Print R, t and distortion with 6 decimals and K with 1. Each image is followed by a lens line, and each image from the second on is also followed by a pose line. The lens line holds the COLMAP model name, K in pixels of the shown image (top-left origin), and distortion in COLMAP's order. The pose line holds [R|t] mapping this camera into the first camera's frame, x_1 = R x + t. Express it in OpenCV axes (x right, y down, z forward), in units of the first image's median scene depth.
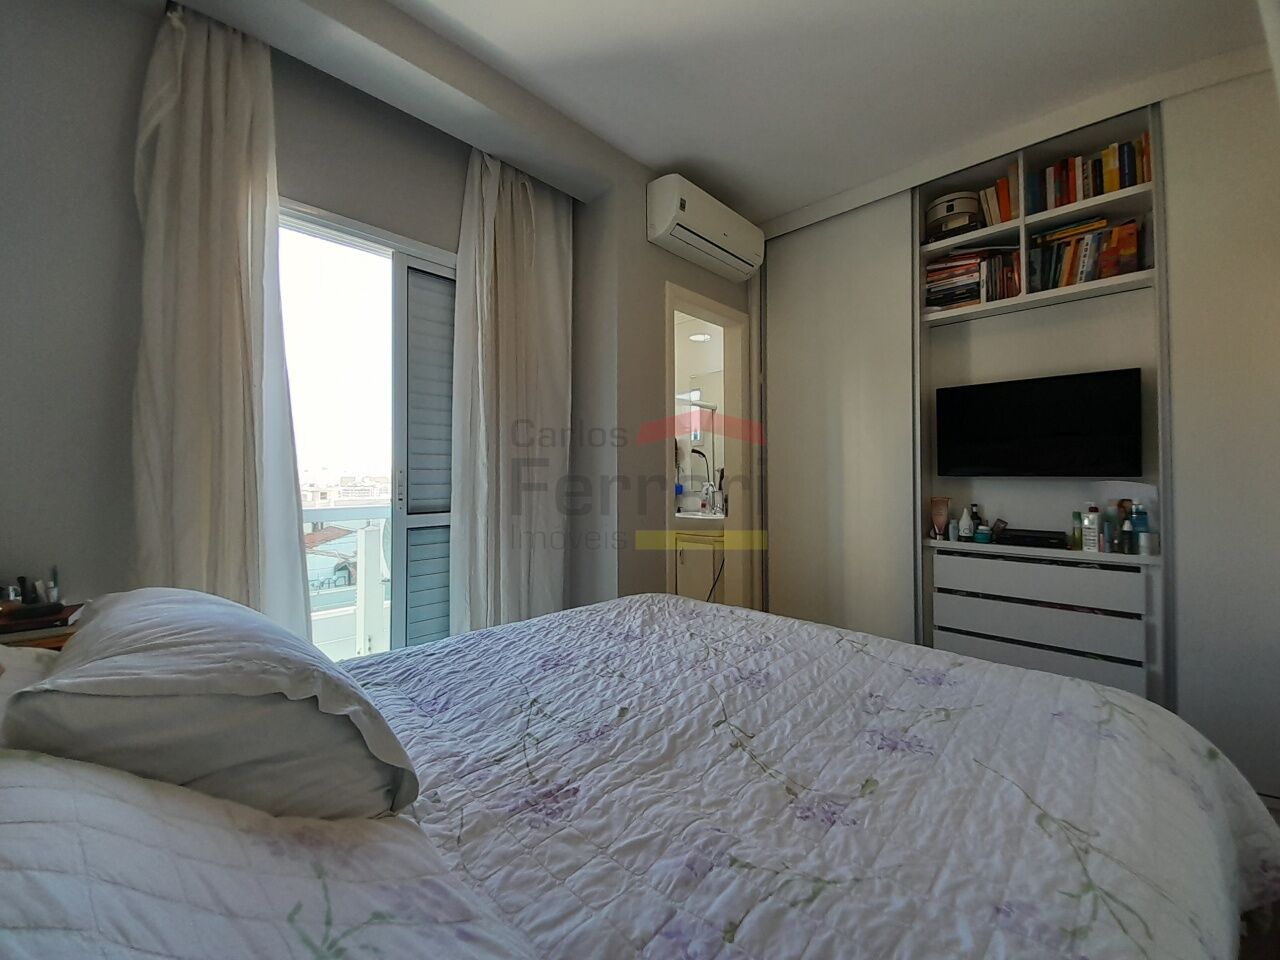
lens RADIAL K [[508.0, 0, 653.8], [0, 508.0, 466.2], [0, 0, 1]] dist [0.015381, -0.012385]
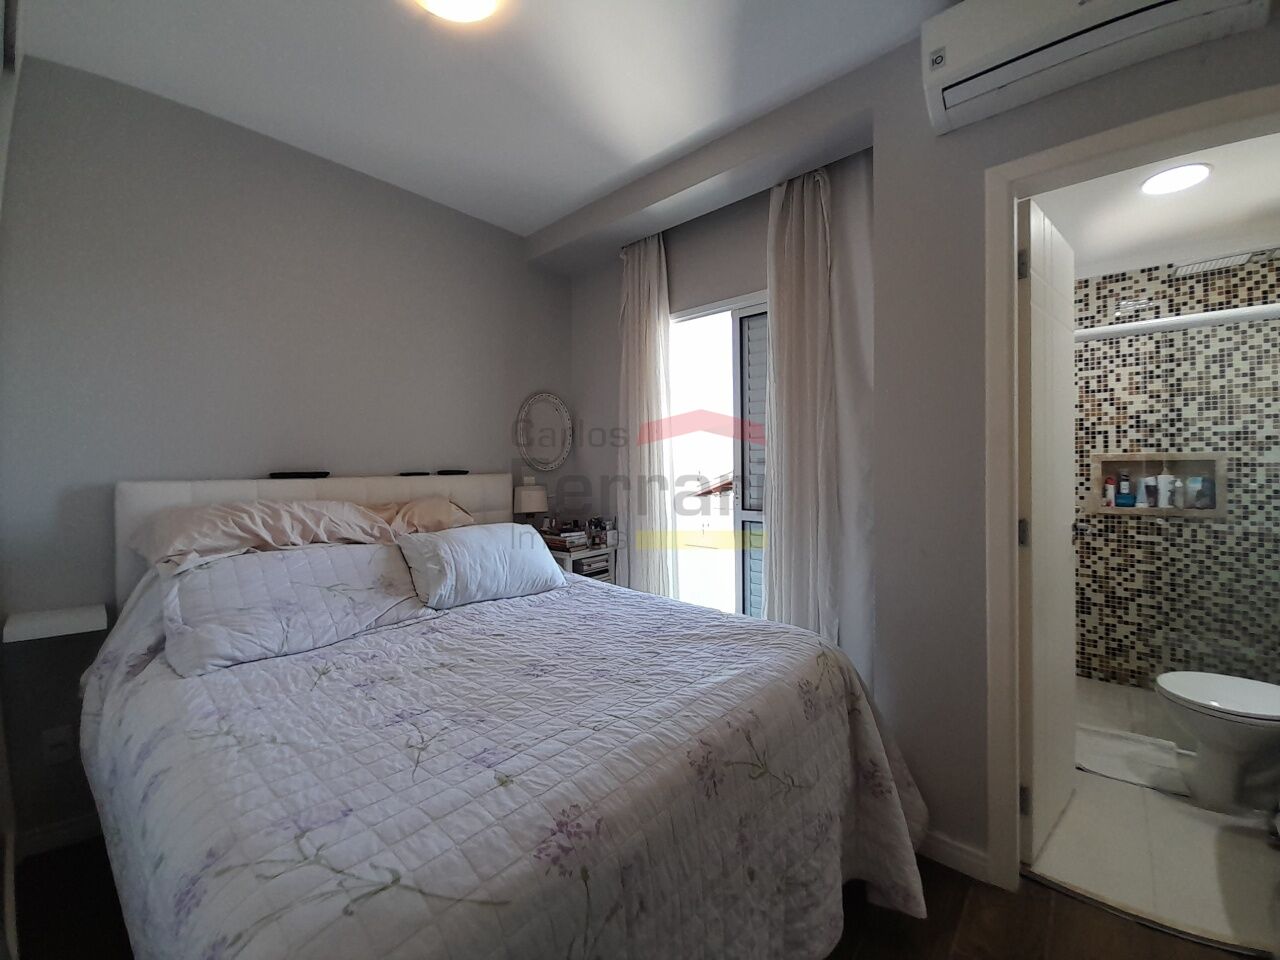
lens RADIAL K [[508.0, 0, 653.8], [0, 508.0, 466.2], [0, 0, 1]] dist [0.015381, -0.012385]
pose [[0.034708, 0.002870, -0.999393, 1.213559], [0.030259, 0.999534, 0.003922, -0.042889], [0.998939, -0.030377, 0.034605, 1.103743]]
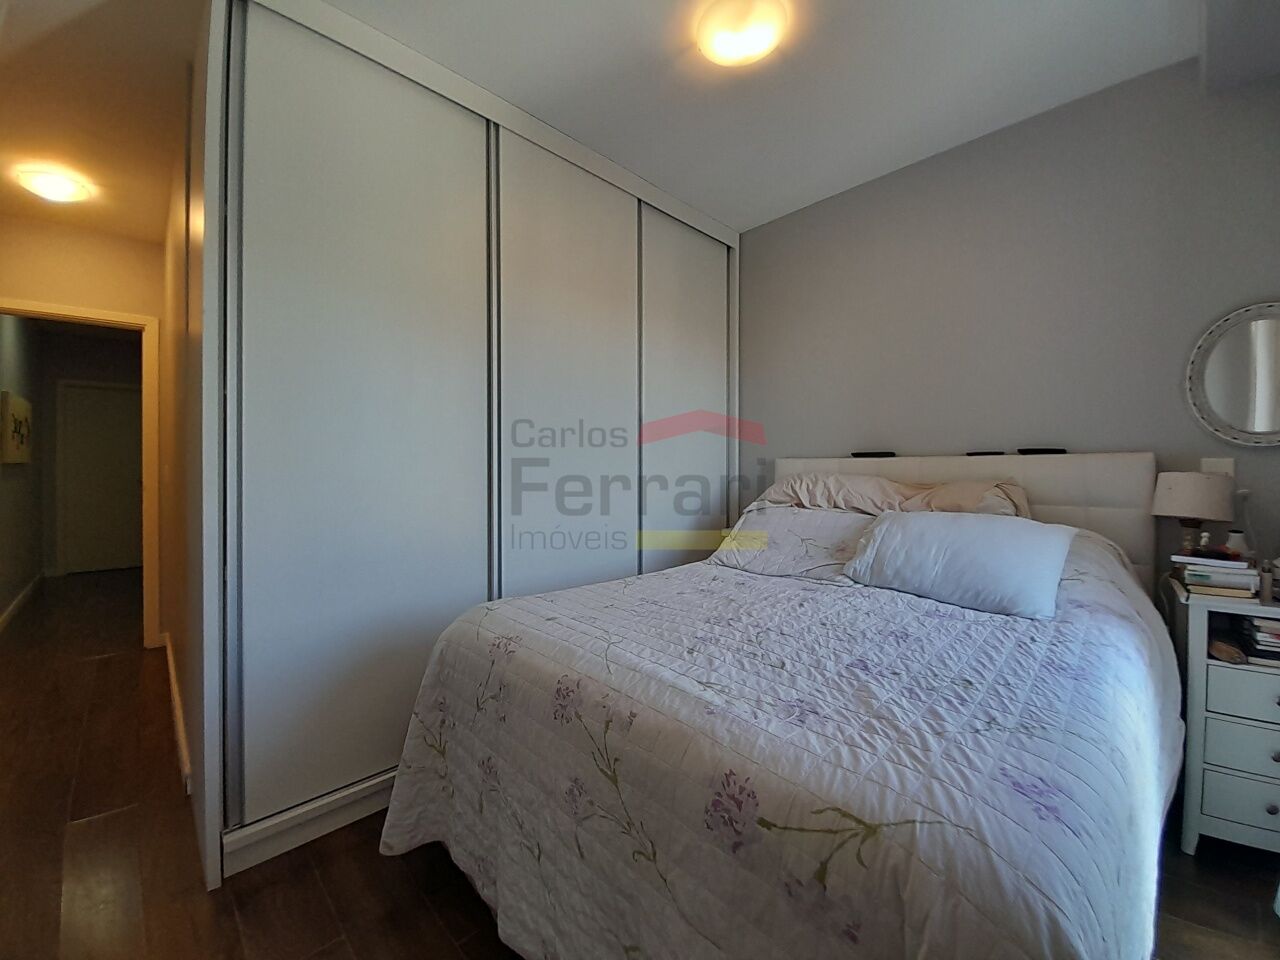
lens RADIAL K [[508.0, 0, 653.8], [0, 508.0, 466.2], [0, 0, 1]] dist [0.015381, -0.012385]
pose [[-0.999518, 0.004815, 0.030663, 0.281006], [0.004110, 0.999726, -0.023034, 0.046502], [-0.030766, -0.022896, -0.999264, 2.035020]]
